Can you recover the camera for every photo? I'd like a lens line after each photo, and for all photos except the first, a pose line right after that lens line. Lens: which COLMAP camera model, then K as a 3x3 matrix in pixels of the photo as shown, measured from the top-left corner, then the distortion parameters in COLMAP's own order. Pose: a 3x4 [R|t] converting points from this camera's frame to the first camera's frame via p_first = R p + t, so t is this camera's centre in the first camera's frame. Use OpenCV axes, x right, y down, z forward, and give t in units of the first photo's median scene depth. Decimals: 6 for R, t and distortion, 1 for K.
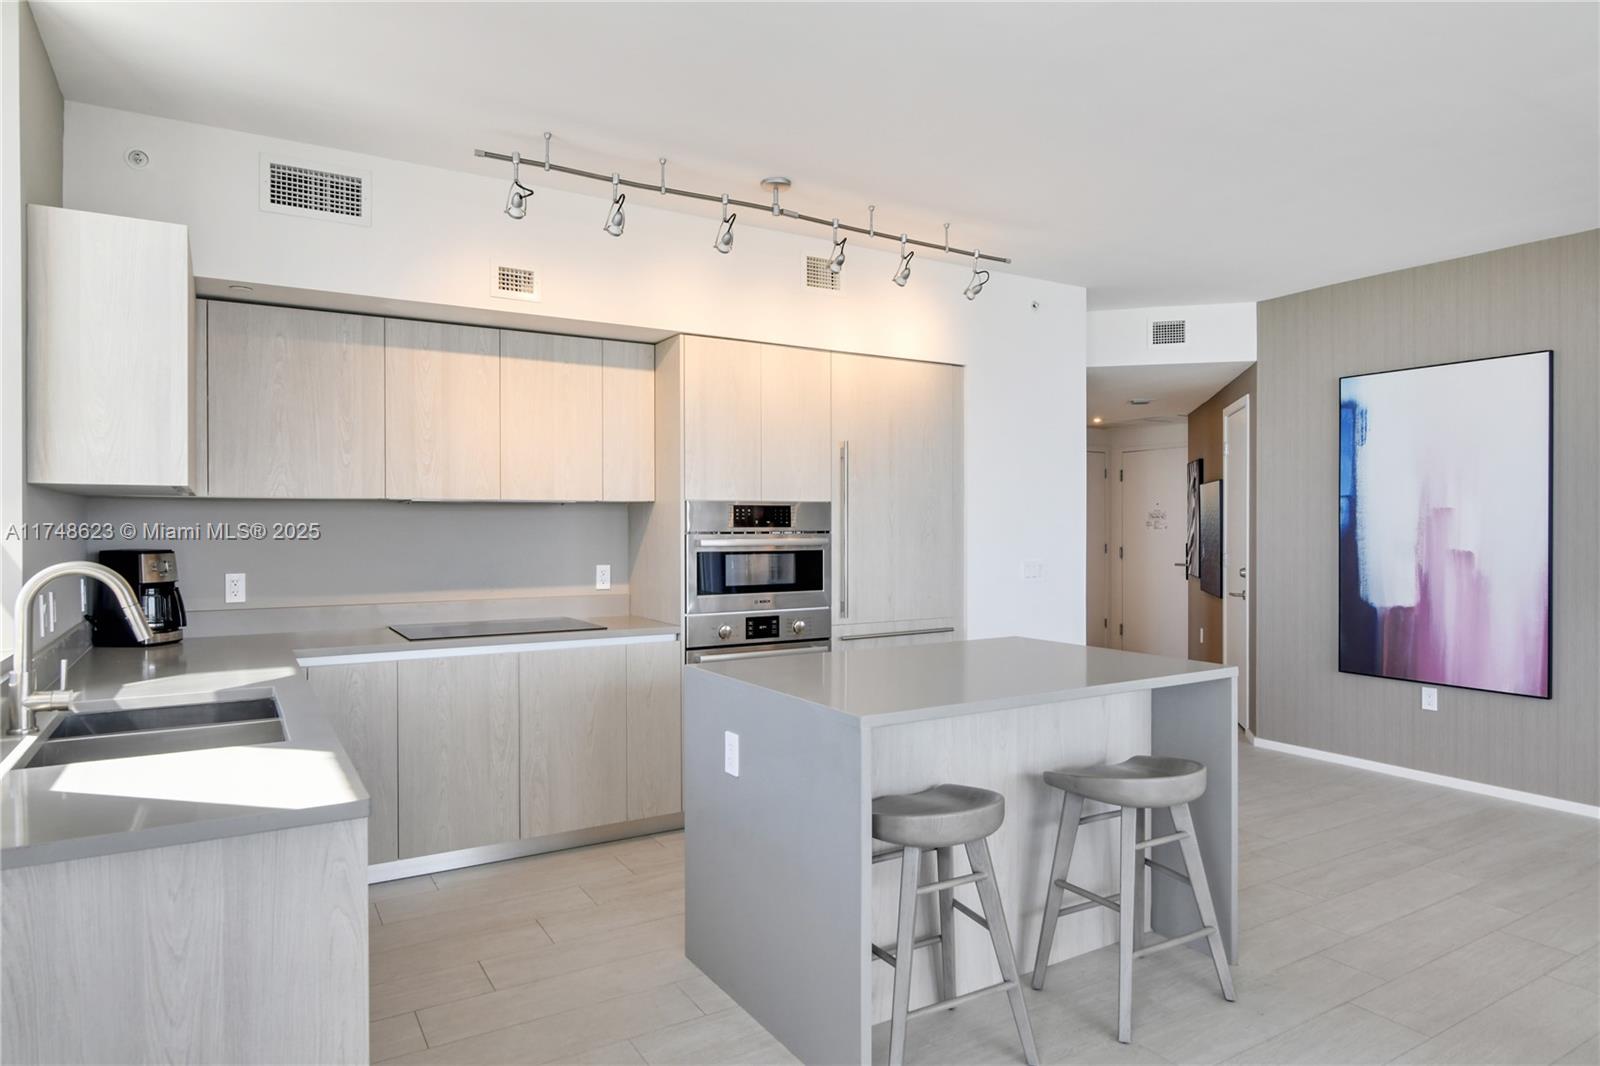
lens RADIAL K [[957.5, 0, 800.0], [0, 957.5, 533.0], [0, 0, 1]] dist [-0.005944, -0.000527]
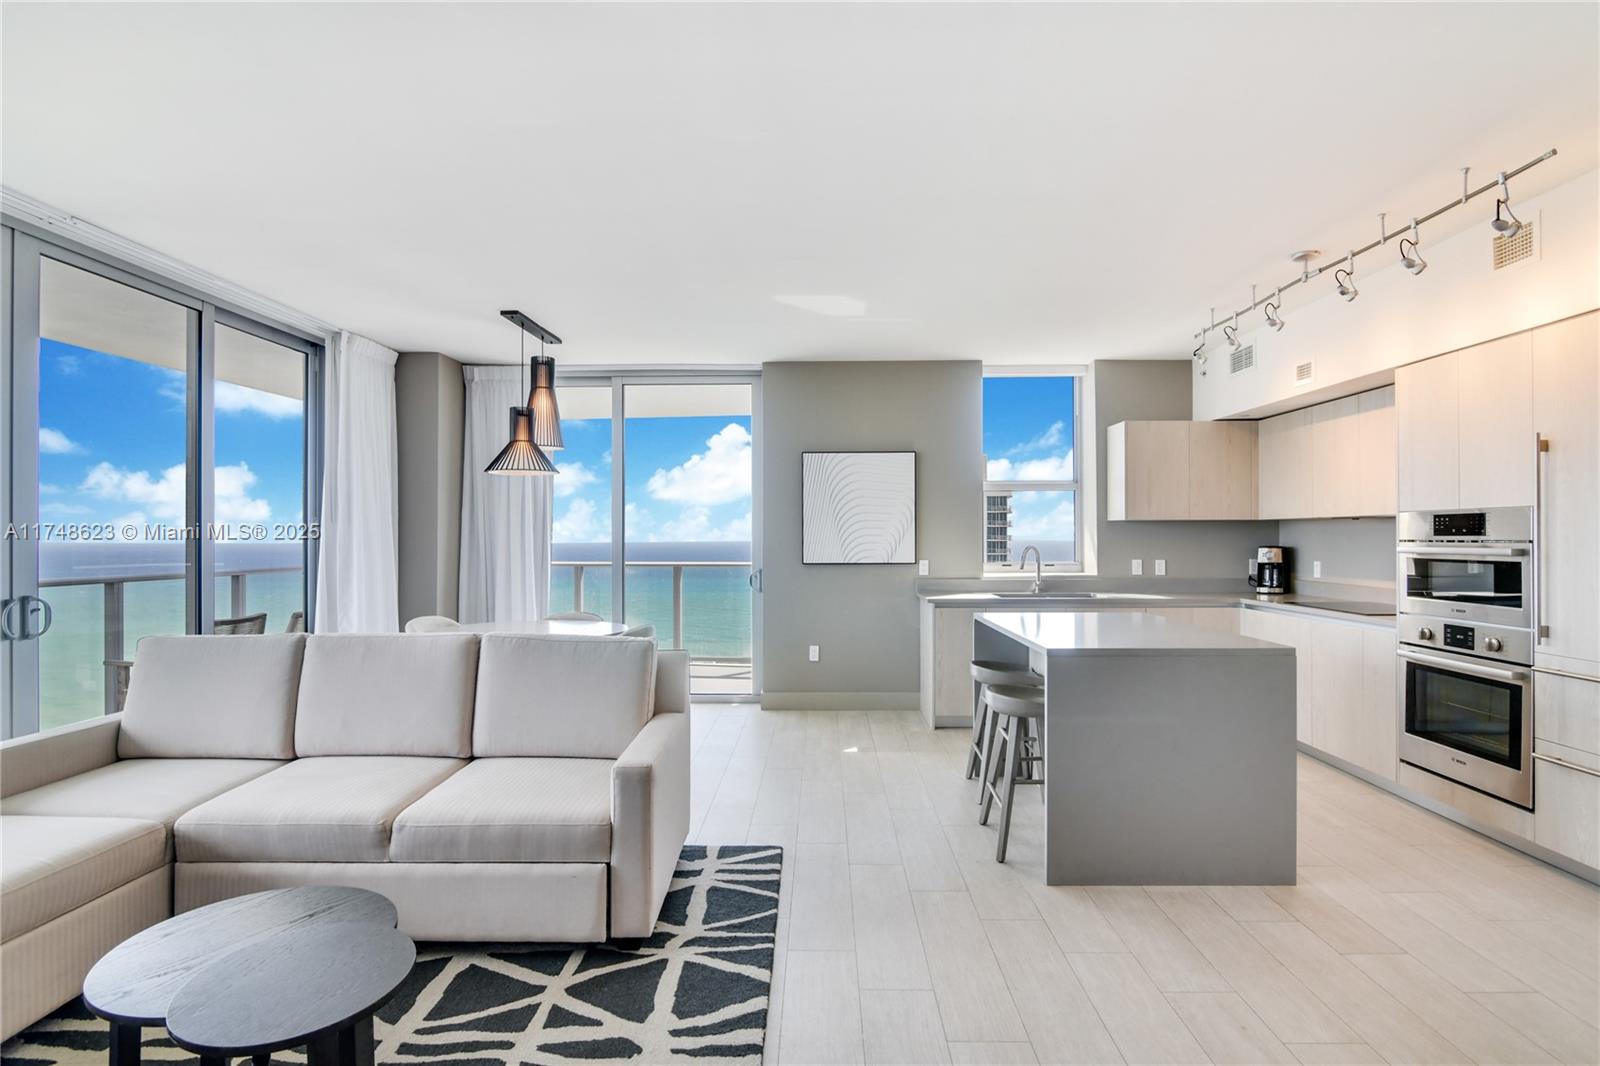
lens RADIAL K [[797.8, 0, 800.0], [0, 797.8, 533.0], [0, 0, 1]] dist [-0.021512, 0.000231]
pose [[-0.544999, -0.000484, -0.838437, 1.022877], [-0.001326, 0.999999, 0.000284, -0.008237], [0.838436, 0.001267, -0.544999, 0.878877]]
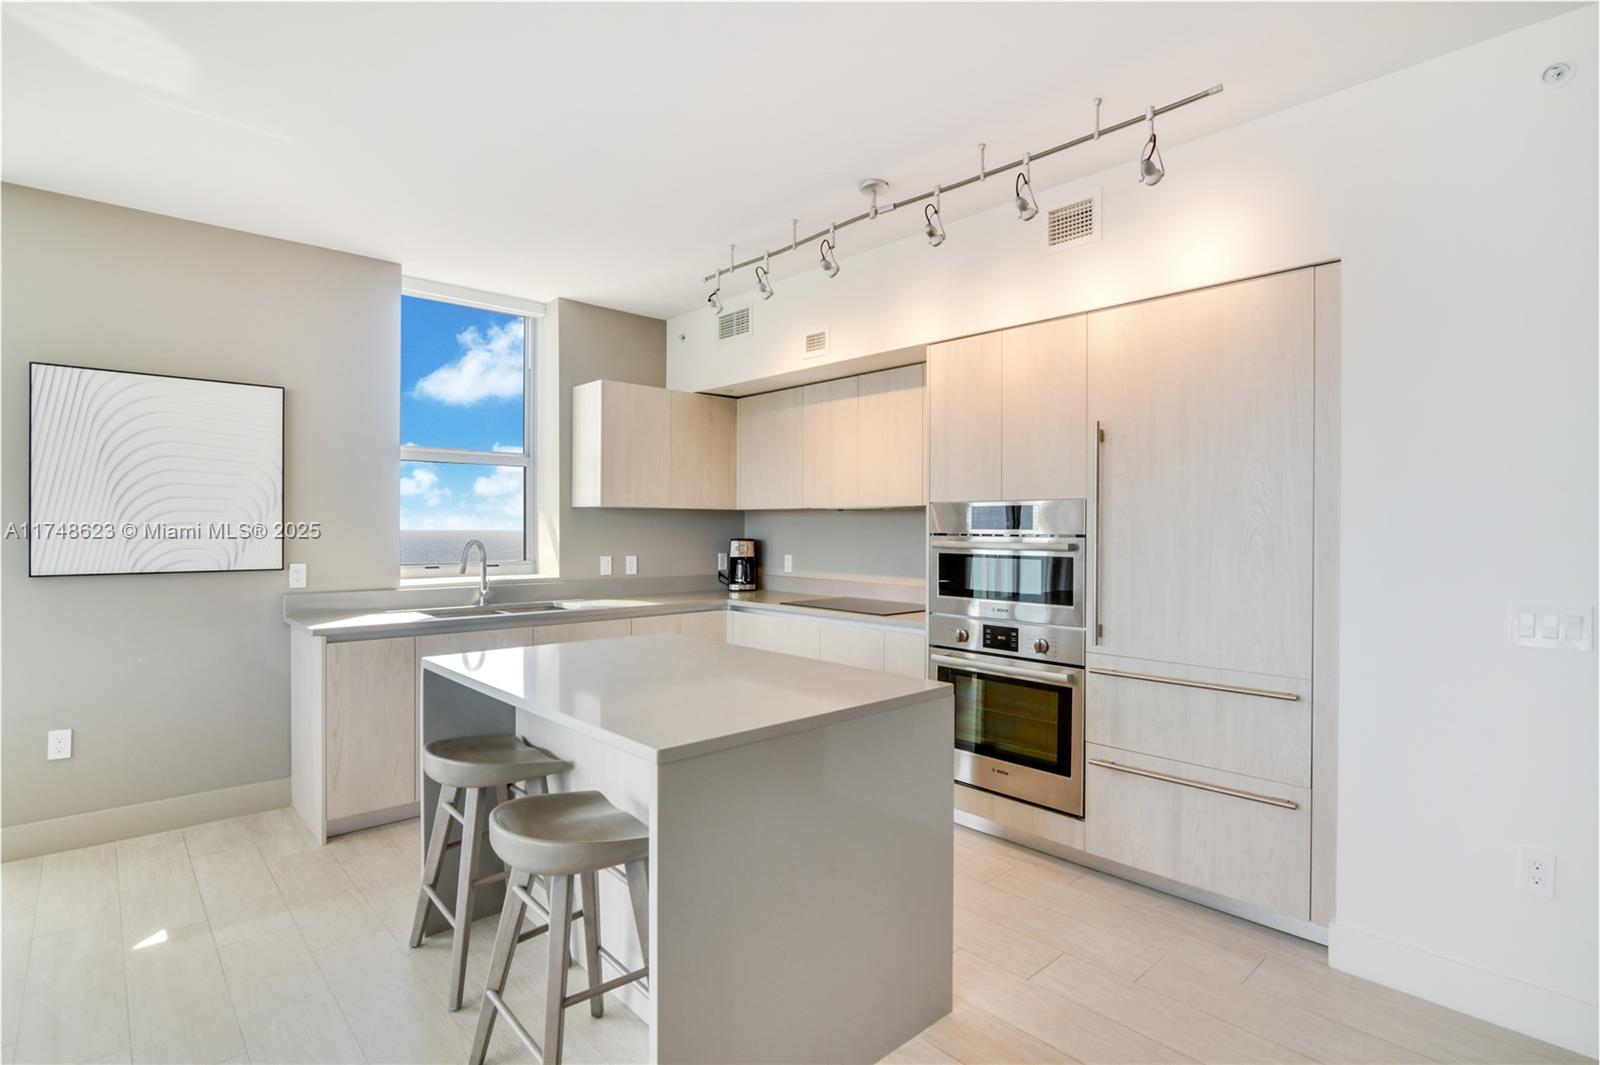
lens RADIAL K [[787.8, 0, 804.9], [0, 787.8, 528.7], [0, 0, 1]] dist [-0.017293, 0.001735]
pose [[0.191734, 0.004752, -0.981435, 0.672802], [-0.009966, 0.999946, 0.002895, -0.006891], [0.981396, 0.009226, 0.191771, 0.675342]]
